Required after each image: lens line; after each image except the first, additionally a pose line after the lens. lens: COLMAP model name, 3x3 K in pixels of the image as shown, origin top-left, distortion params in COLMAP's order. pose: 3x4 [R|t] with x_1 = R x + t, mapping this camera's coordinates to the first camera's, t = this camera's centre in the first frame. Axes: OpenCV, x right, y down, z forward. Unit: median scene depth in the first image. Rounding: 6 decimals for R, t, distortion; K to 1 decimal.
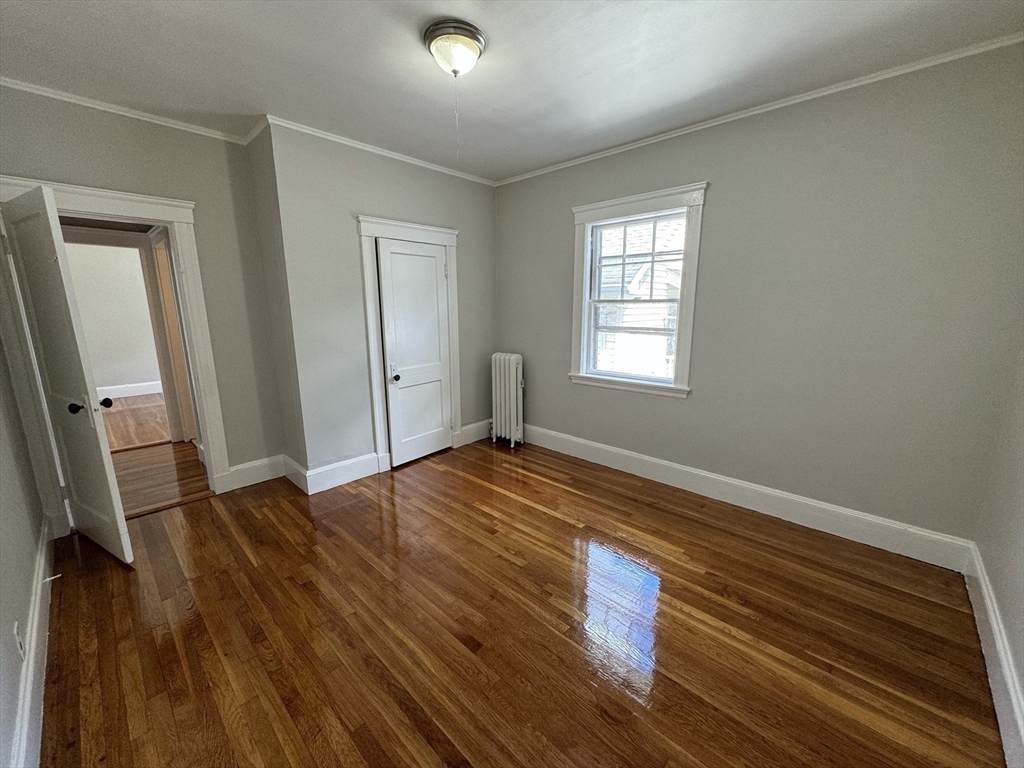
lens RADIAL K [[410.2, 0, 512.0], [0, 410.2, 384.0], [0, 0, 1]] dist [0.003752, -0.000074]
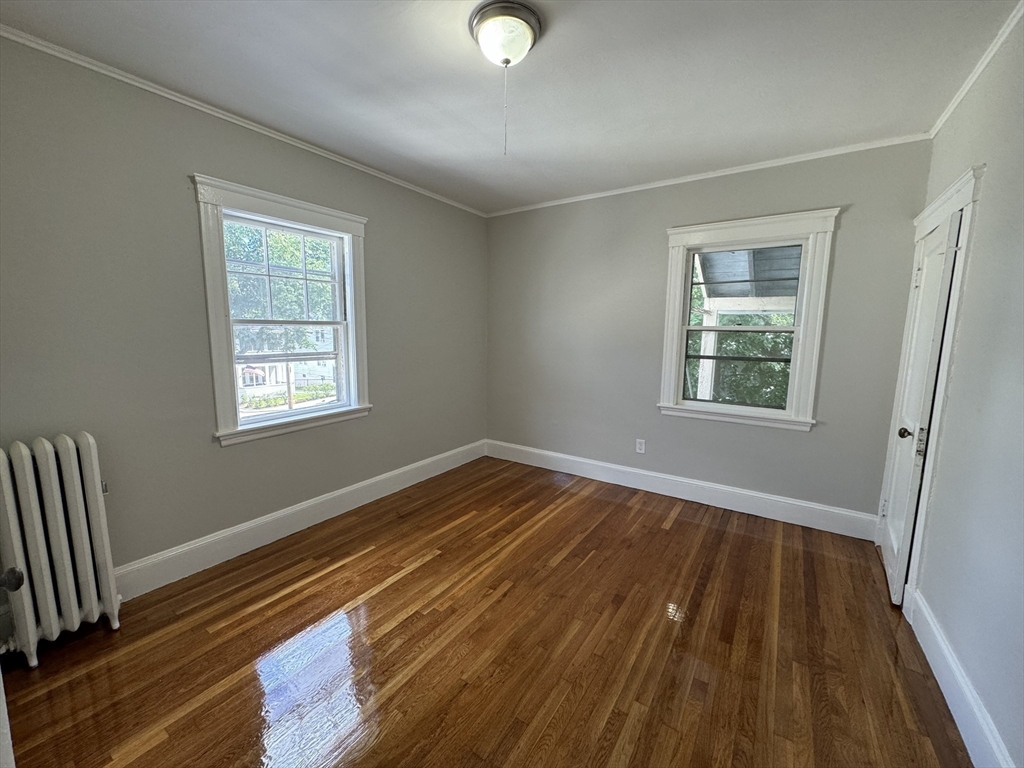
lens RADIAL K [[410.2, 0, 512.0], [0, 410.2, 384.0], [0, 0, 1]] dist [0.003752, -0.000074]
pose [[-0.169111, -0.123754, 0.977797, -0.726457], [0.181454, 0.971218, 0.154305, -0.152136], [-0.968750, 0.203520, -0.141788, 0.841372]]
